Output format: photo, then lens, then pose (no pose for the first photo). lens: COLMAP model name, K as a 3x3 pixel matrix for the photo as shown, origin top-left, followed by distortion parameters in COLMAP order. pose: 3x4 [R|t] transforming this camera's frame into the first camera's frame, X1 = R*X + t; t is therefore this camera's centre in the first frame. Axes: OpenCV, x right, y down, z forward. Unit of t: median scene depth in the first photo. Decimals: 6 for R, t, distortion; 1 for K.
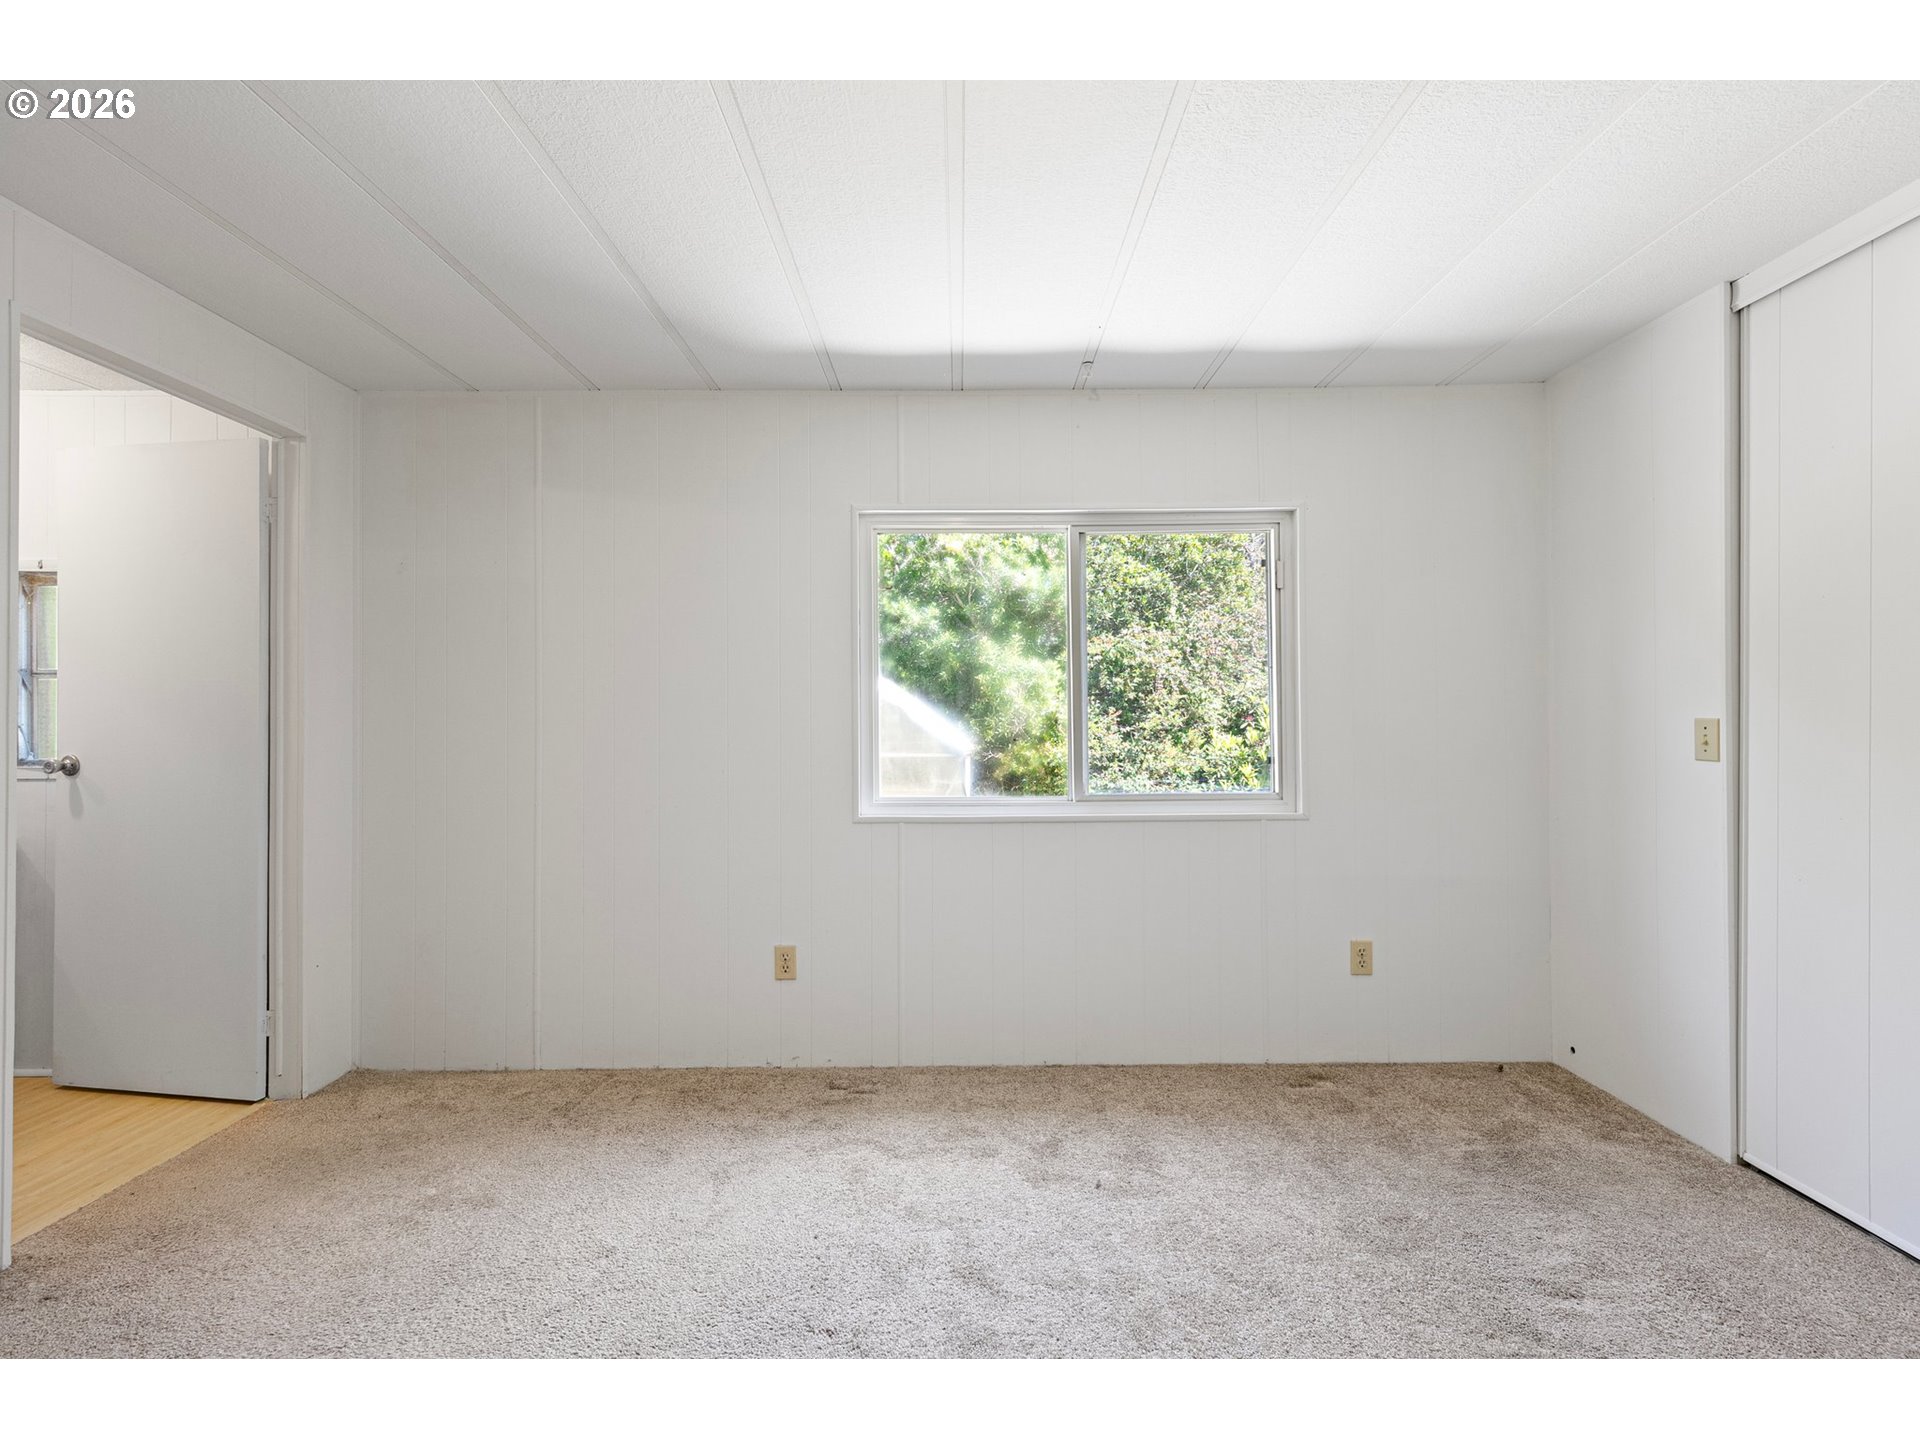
lens RADIAL K [[815.0, 0, 955.7], [0, 815.0, 710.9], [0, 0, 1]] dist [0.004337, -0.000466]
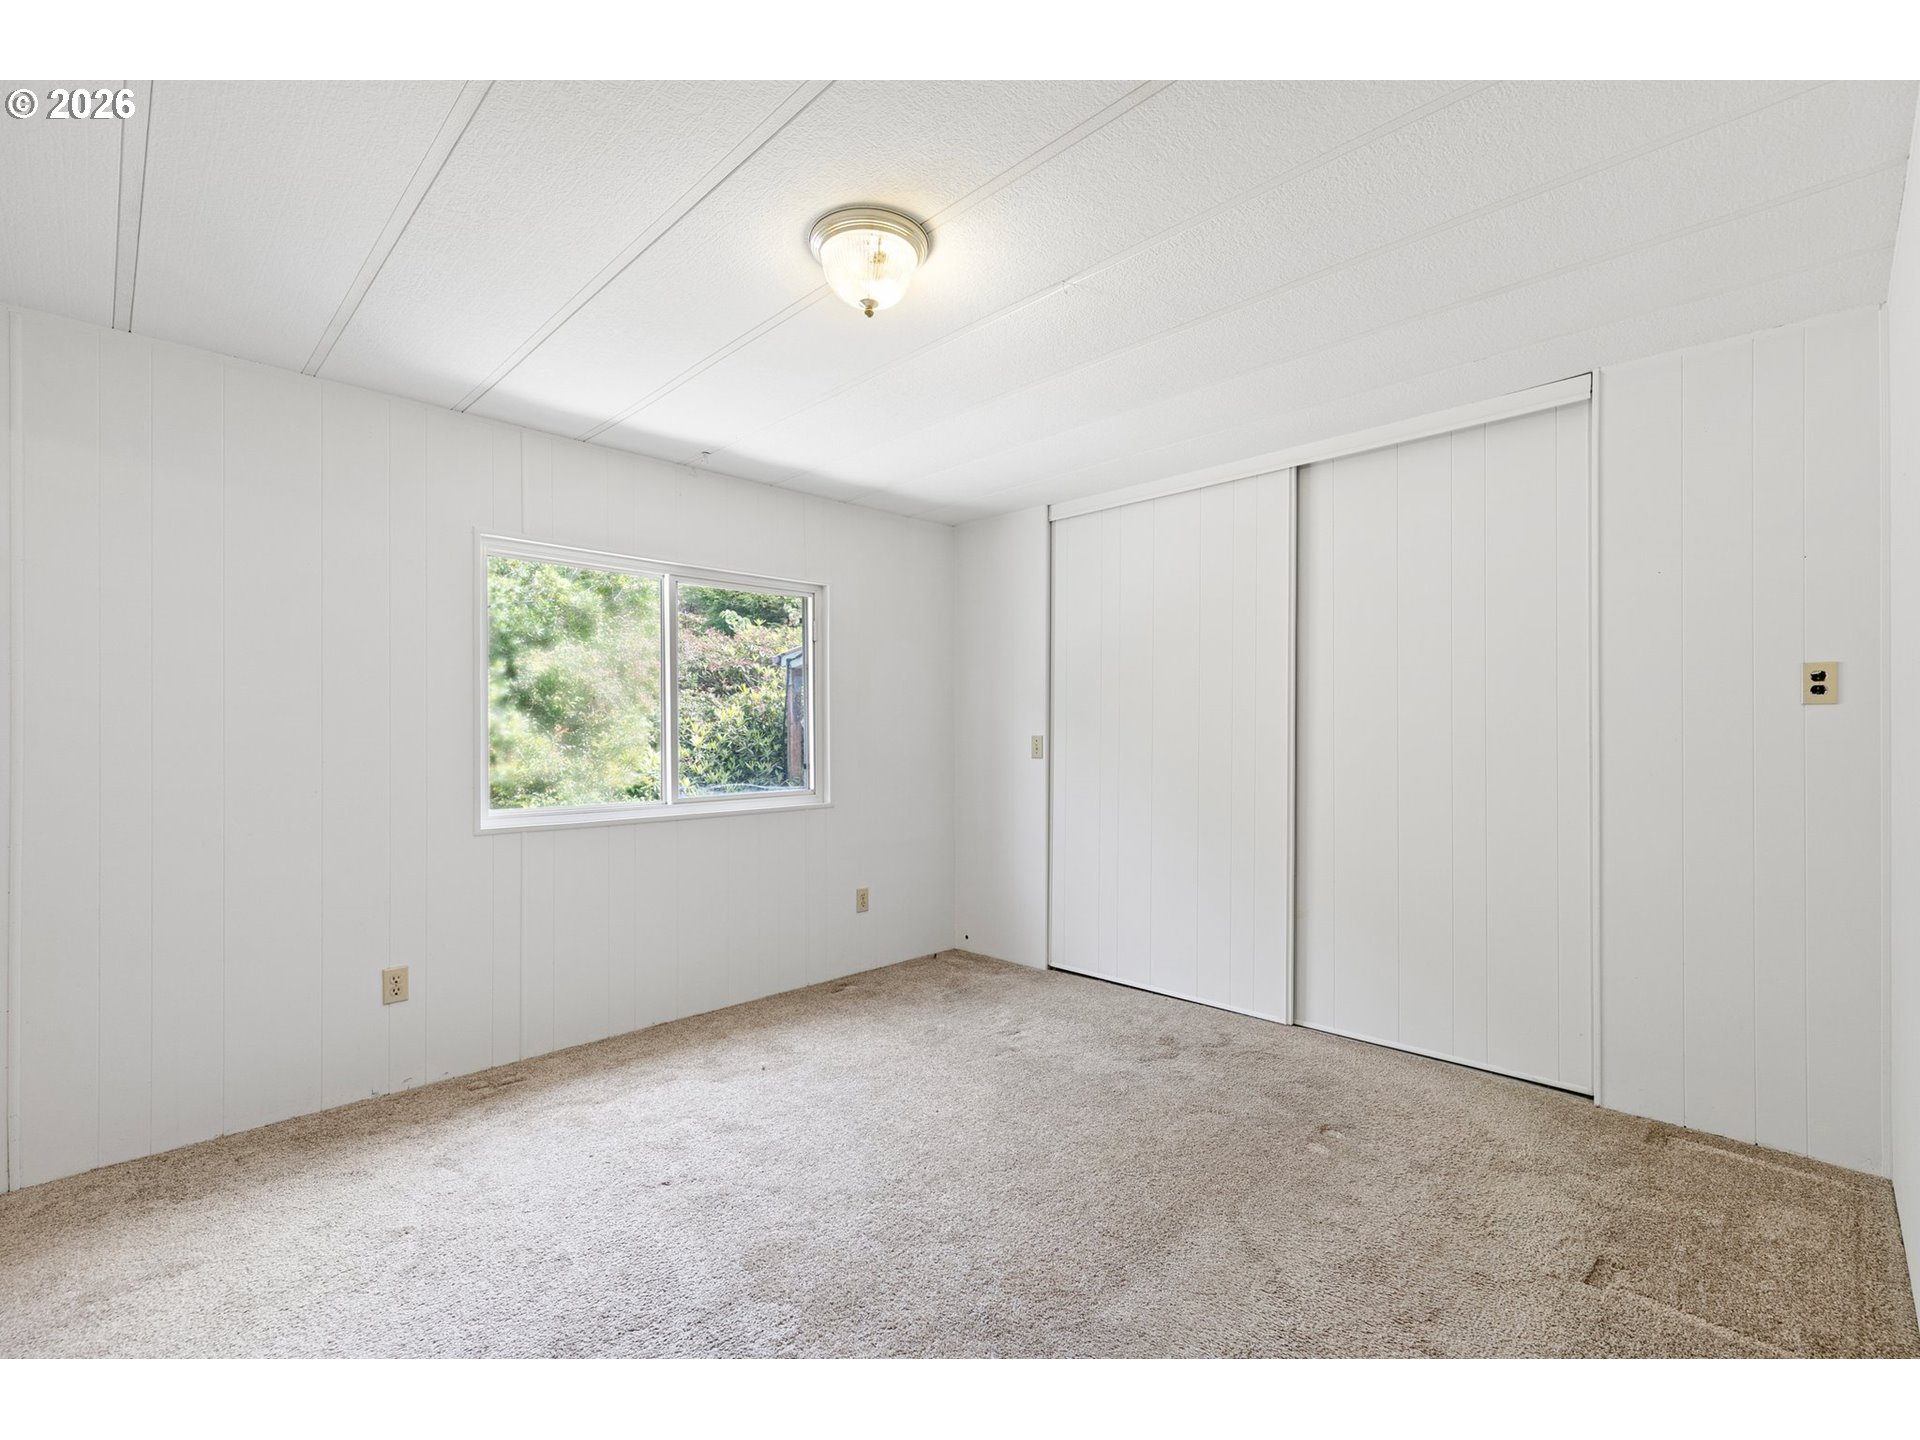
lens RADIAL K [[847.5, 0, 961.8], [0, 847.5, 726.8], [0, 0, 1]] dist [0.001683, -0.000503]
pose [[0.707493, 0.009310, 0.706659, -0.472999], [-0.006670, 0.999957, -0.006497, 0.002448], [-0.706689, -0.000116, 0.707524, -0.204529]]
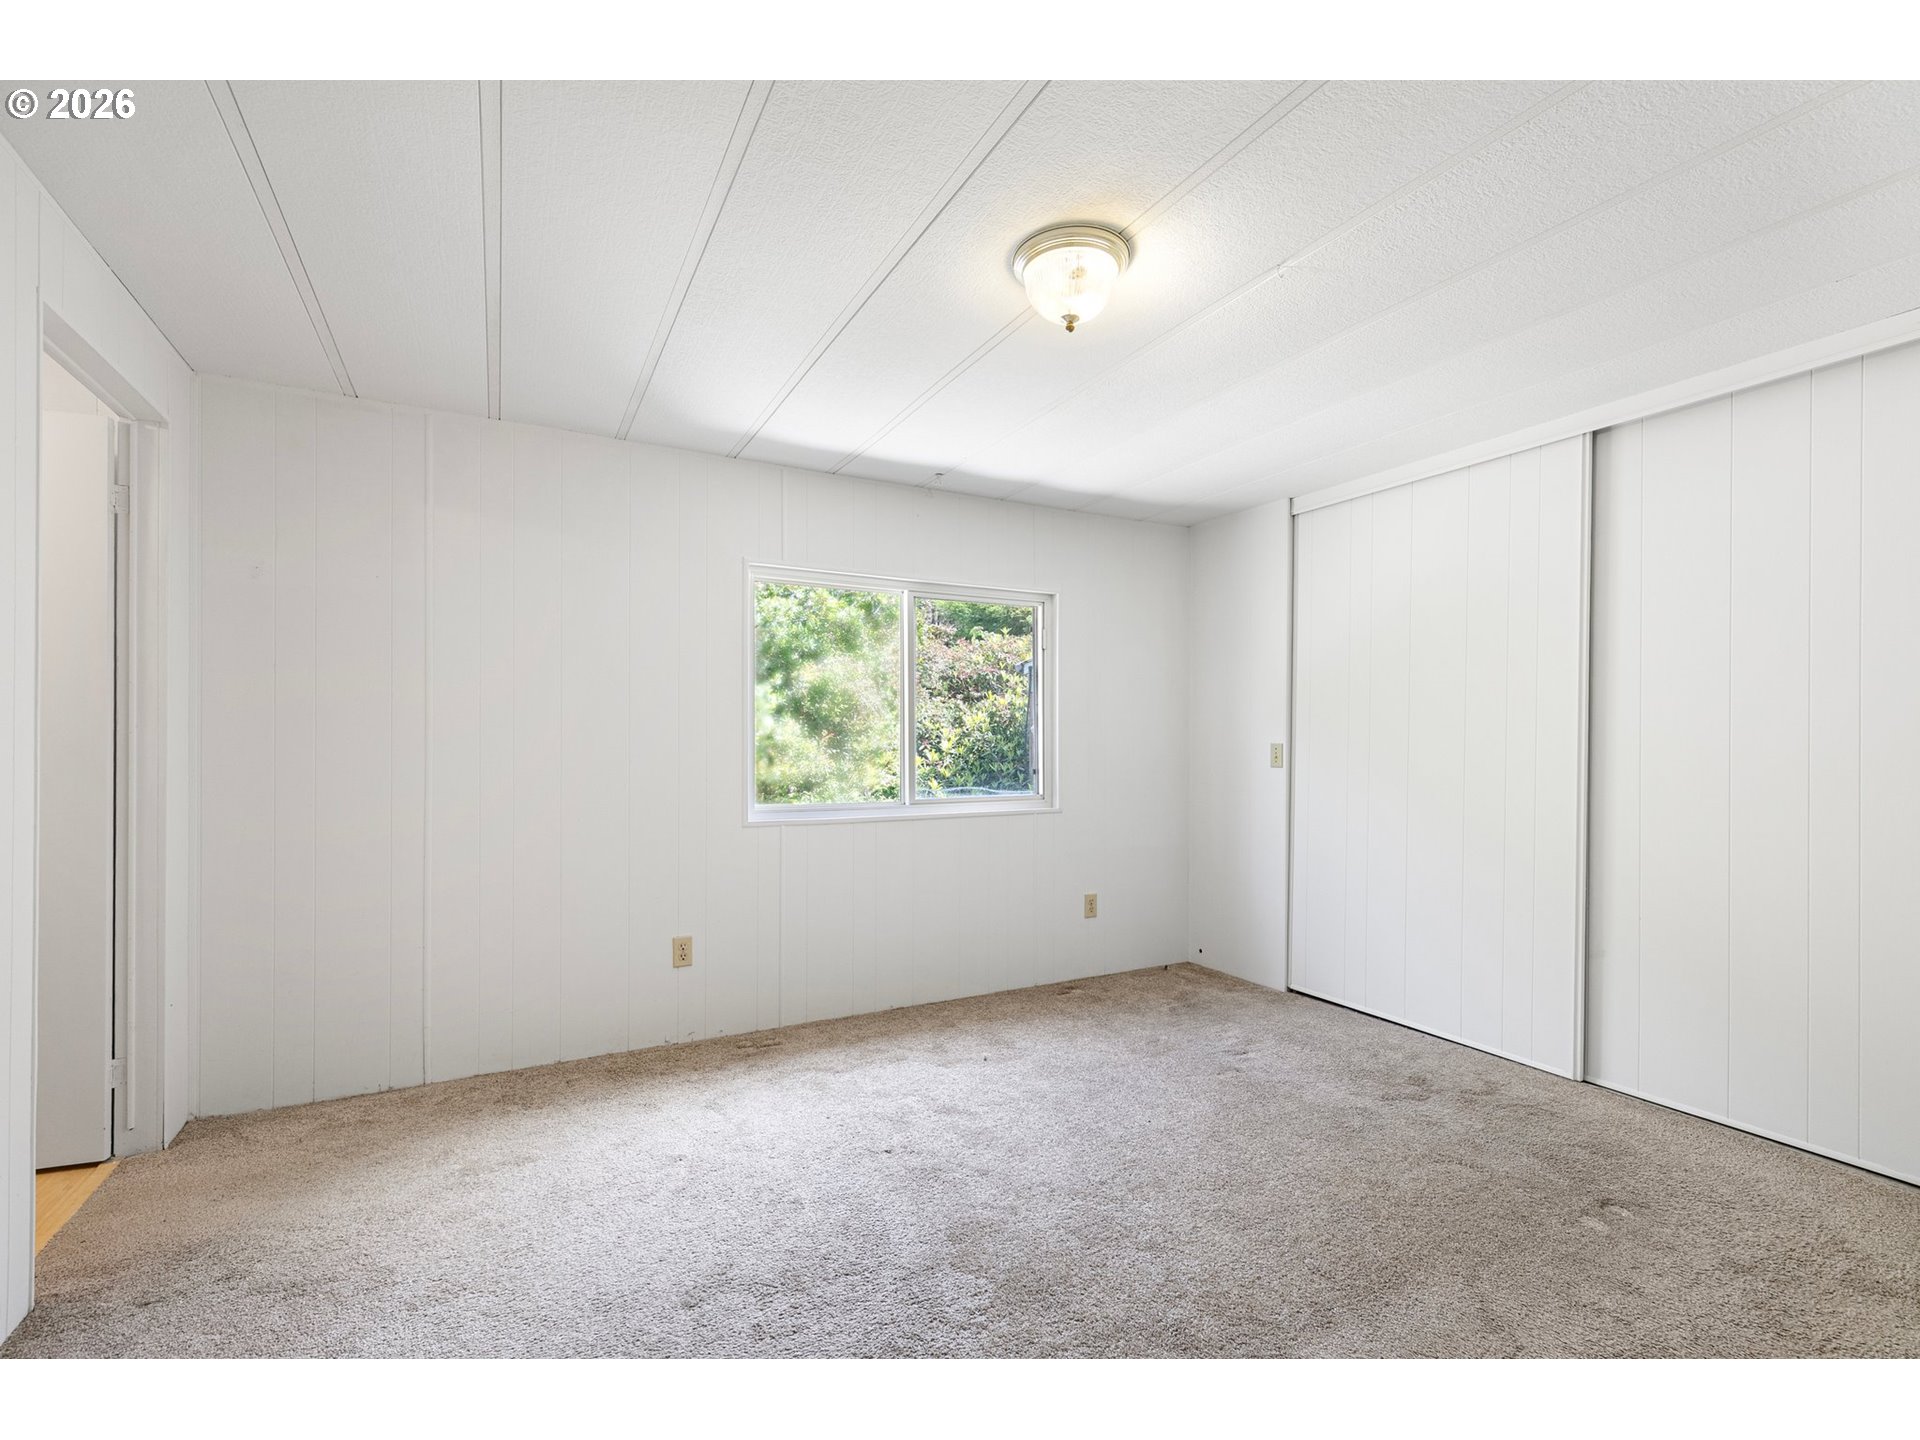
lens RADIAL K [[850.8, 0, 962.1], [0, 850.8, 737.8], [0, 0, 1]] dist [0.000720, -0.000117]
pose [[0.882830, 0.009458, 0.469598, -0.448567], [-0.012065, 0.999924, 0.002542, 0.000858], [-0.469538, -0.007909, 0.882877, -0.248257]]
